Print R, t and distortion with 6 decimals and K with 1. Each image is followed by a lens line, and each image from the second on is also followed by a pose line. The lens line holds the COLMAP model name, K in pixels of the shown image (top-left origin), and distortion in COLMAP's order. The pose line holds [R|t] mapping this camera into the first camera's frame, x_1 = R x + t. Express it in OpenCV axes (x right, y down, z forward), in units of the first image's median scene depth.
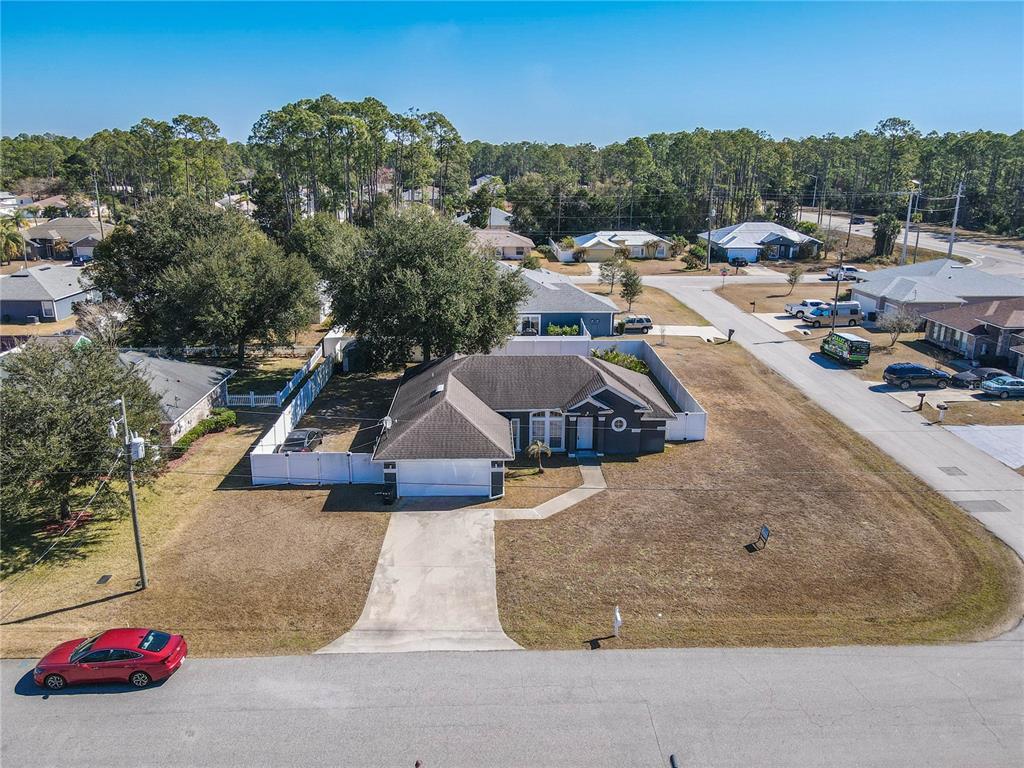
lens RADIAL K [[756.1, 0, 512.0], [0, 756.1, 384.0], [0, 0, 1]] dist [0.011124, 0.006168]
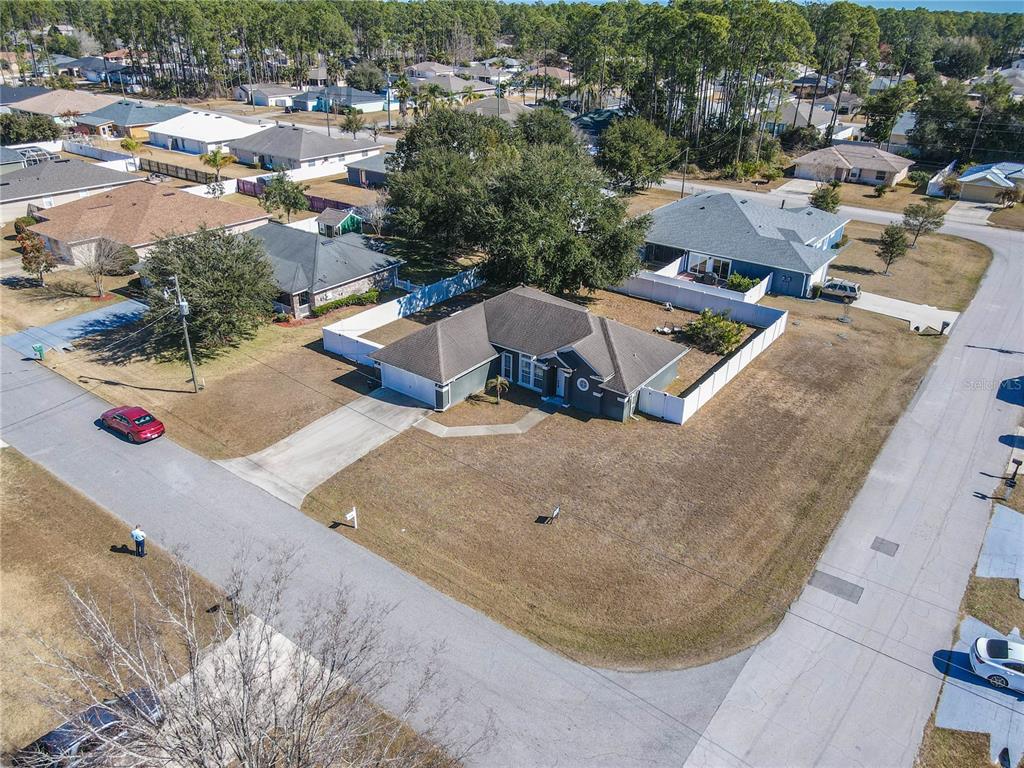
lens RADIAL K [[756.1, 0, 512.0], [0, 756.1, 384.0], [0, 0, 1]] dist [0.011124, 0.006168]
pose [[0.784975, 0.286962, -0.549060, 0.656371], [-0.193713, 0.955507, 0.222442, -0.168007], [0.588463, -0.068251, 0.805638, 0.069965]]
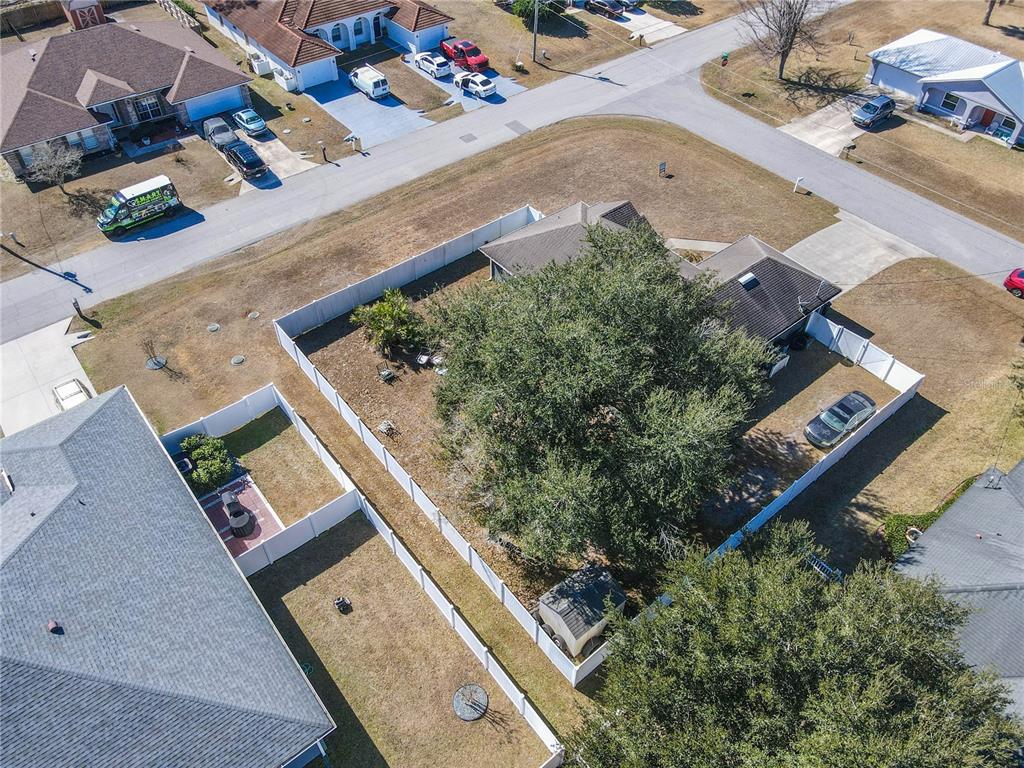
lens RADIAL K [[736.6, 0, 508.9], [0, 736.6, 383.9], [0, 0, 1]] dist [0.013023, -0.001790]
pose [[-0.602855, -0.587470, 0.539856, -0.499698], [0.221573, 0.526748, 0.820635, -0.768148], [-0.766467, 0.614341, -0.187385, 1.470359]]
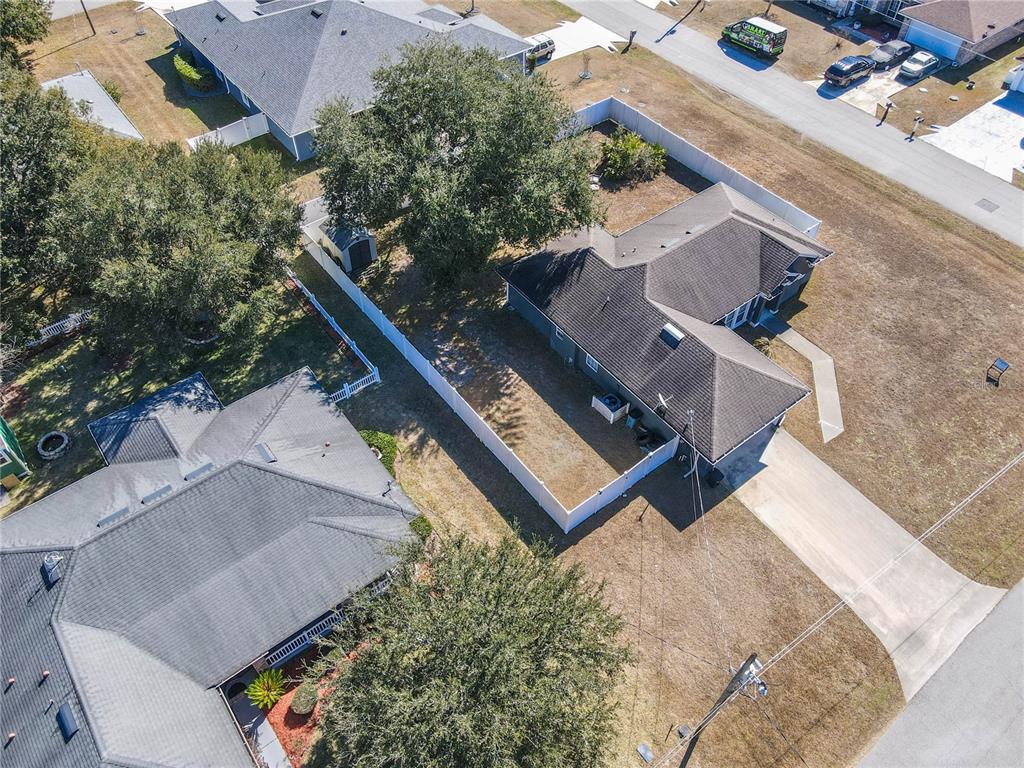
lens RADIAL K [[736.6, 0, 508.9], [0, 736.6, 383.9], [0, 0, 1]] dist [0.013023, -0.001790]
pose [[0.813029, -0.449305, 0.370282, -0.576902], [0.173485, 0.794042, 0.582580, -0.462361], [-0.555776, -0.409417, 0.723527, 0.453967]]
